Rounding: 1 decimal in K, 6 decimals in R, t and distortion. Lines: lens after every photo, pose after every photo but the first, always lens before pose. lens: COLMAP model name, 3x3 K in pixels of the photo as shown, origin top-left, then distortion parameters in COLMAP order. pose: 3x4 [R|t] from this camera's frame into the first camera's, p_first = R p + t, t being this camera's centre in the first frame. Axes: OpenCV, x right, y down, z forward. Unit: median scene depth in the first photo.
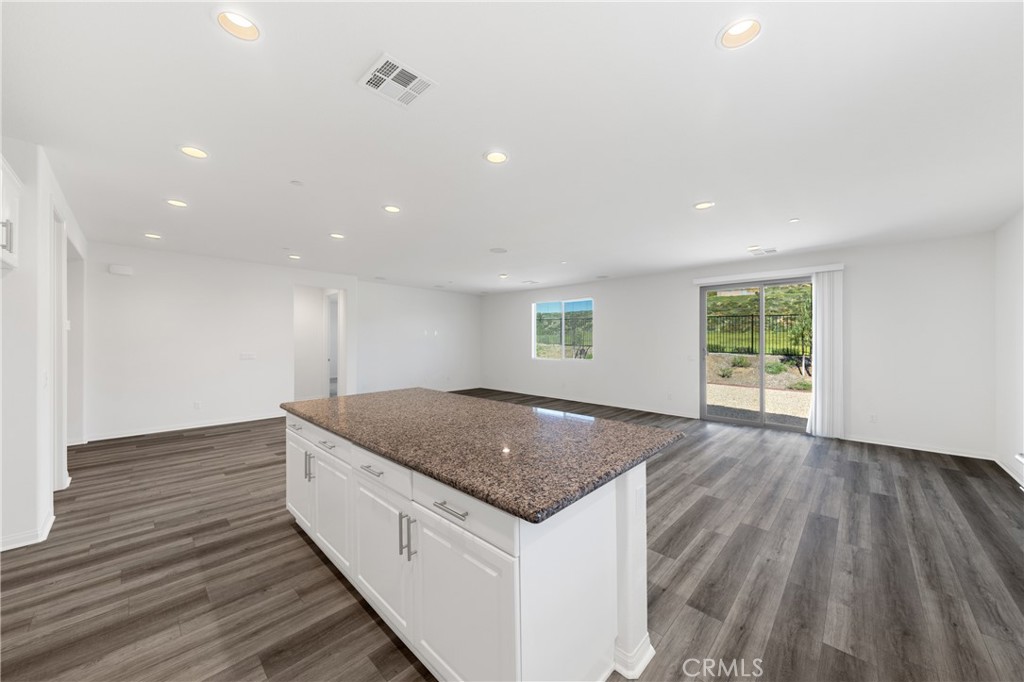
lens RADIAL K [[381.5, 0, 509.7], [0, 381.5, 342.8], [0, 0, 1]] dist [0.009662, -0.001709]
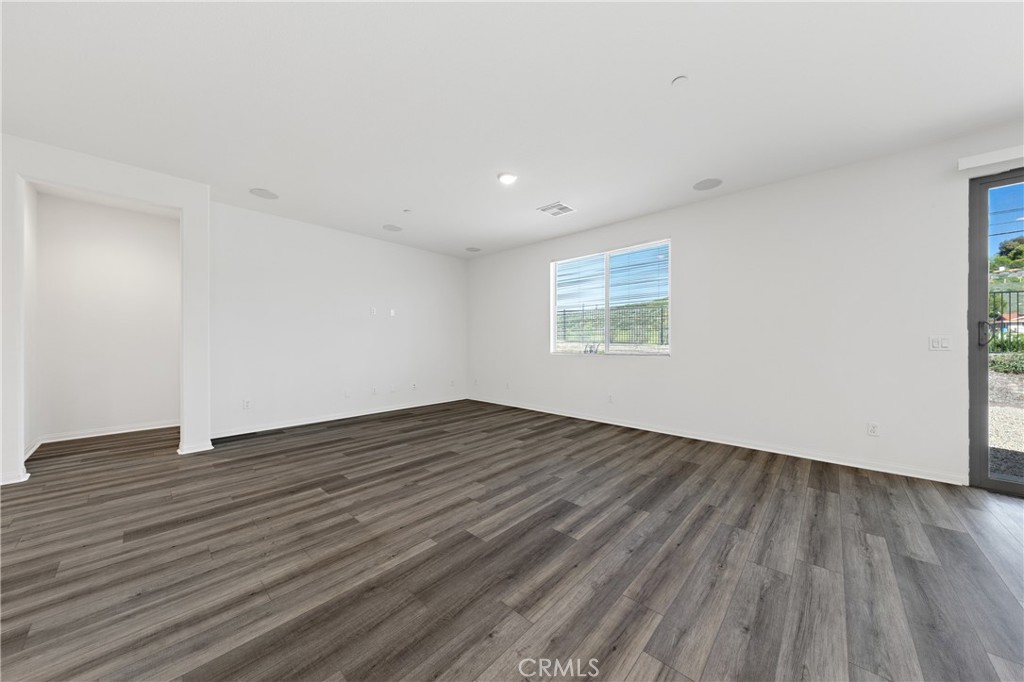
lens RADIAL K [[343.7, 0, 511.2], [0, 343.7, 343.9], [0, 0, 1]] dist [0.001744, -0.000073]
pose [[0.999869, -0.005220, 0.015339, -0.039027], [0.005219, 0.999986, 0.000096, 0.071041], [-0.015339, -0.000016, 0.999882, 1.264888]]
